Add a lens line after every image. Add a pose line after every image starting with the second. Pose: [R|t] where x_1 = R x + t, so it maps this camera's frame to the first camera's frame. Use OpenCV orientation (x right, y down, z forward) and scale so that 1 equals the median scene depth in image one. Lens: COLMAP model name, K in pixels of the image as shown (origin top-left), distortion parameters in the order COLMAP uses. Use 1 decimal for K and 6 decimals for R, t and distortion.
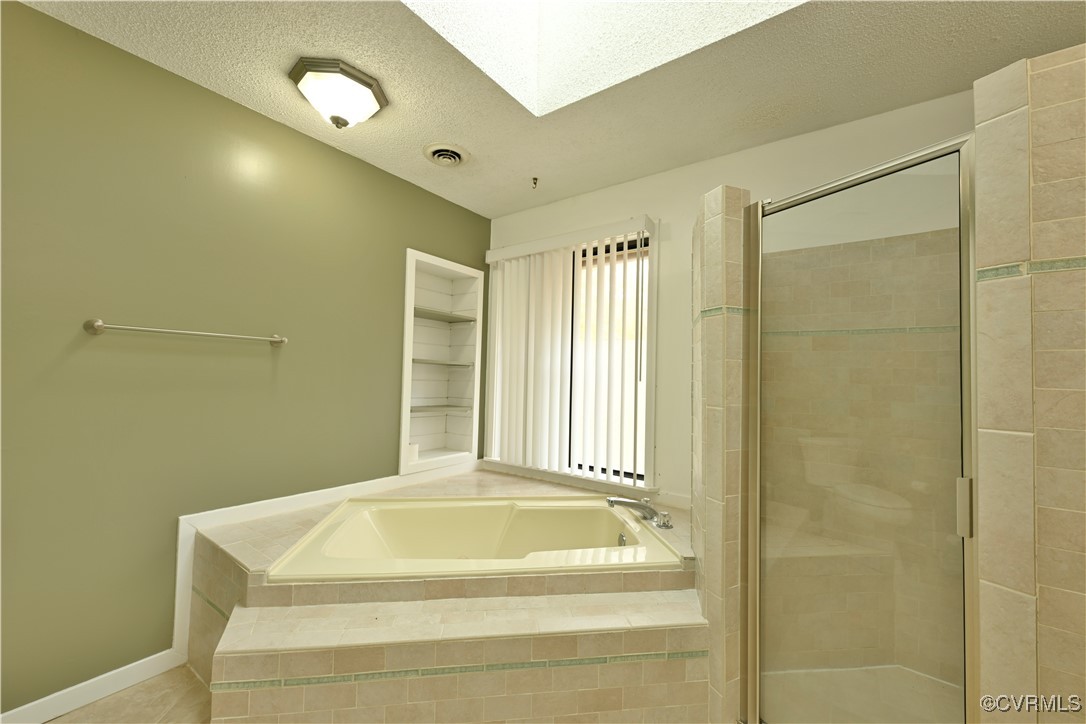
lens RADIAL K [[427.3, 0, 542.6], [0, 427.3, 365.5], [0, 0, 1]] dist [0.001530, 0.000063]
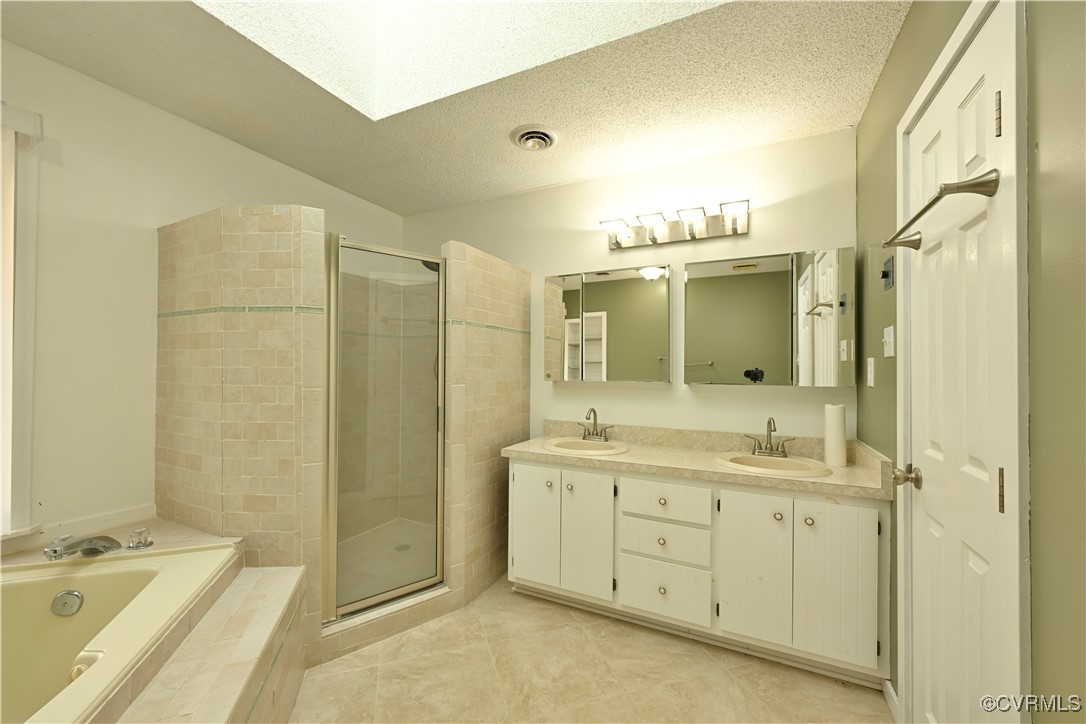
lens RADIAL K [[427.3, 0, 542.6], [0, 427.3, 365.5], [0, 0, 1]] dist [0.001530, 0.000063]
pose [[-0.176024, -0.016632, 0.984245, -0.860008], [-0.036289, 0.999287, 0.010396, -0.004686], [-0.983717, -0.033887, -0.176502, 0.536569]]
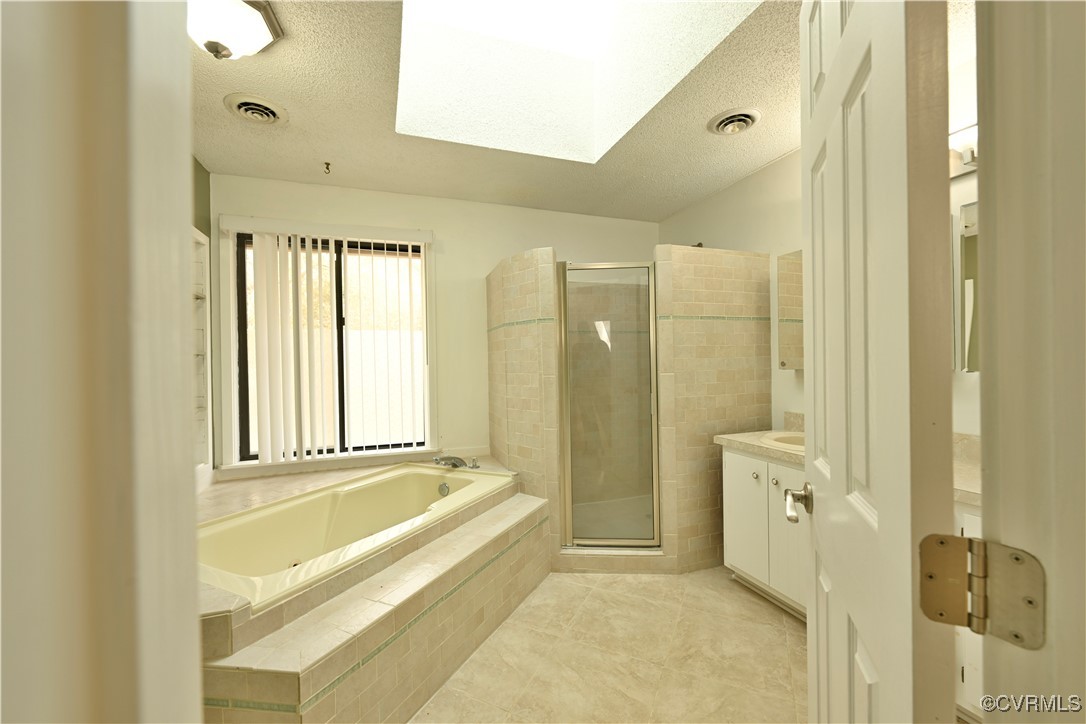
lens RADIAL K [[427.3, 0, 542.6], [0, 427.3, 365.5], [0, 0, 1]] dist [0.001530, 0.000063]
pose [[0.554552, -0.038183, 0.831273, -0.982179], [0.009446, 0.999171, 0.039593, -0.011955], [-0.832095, -0.014104, 0.554453, 0.060311]]
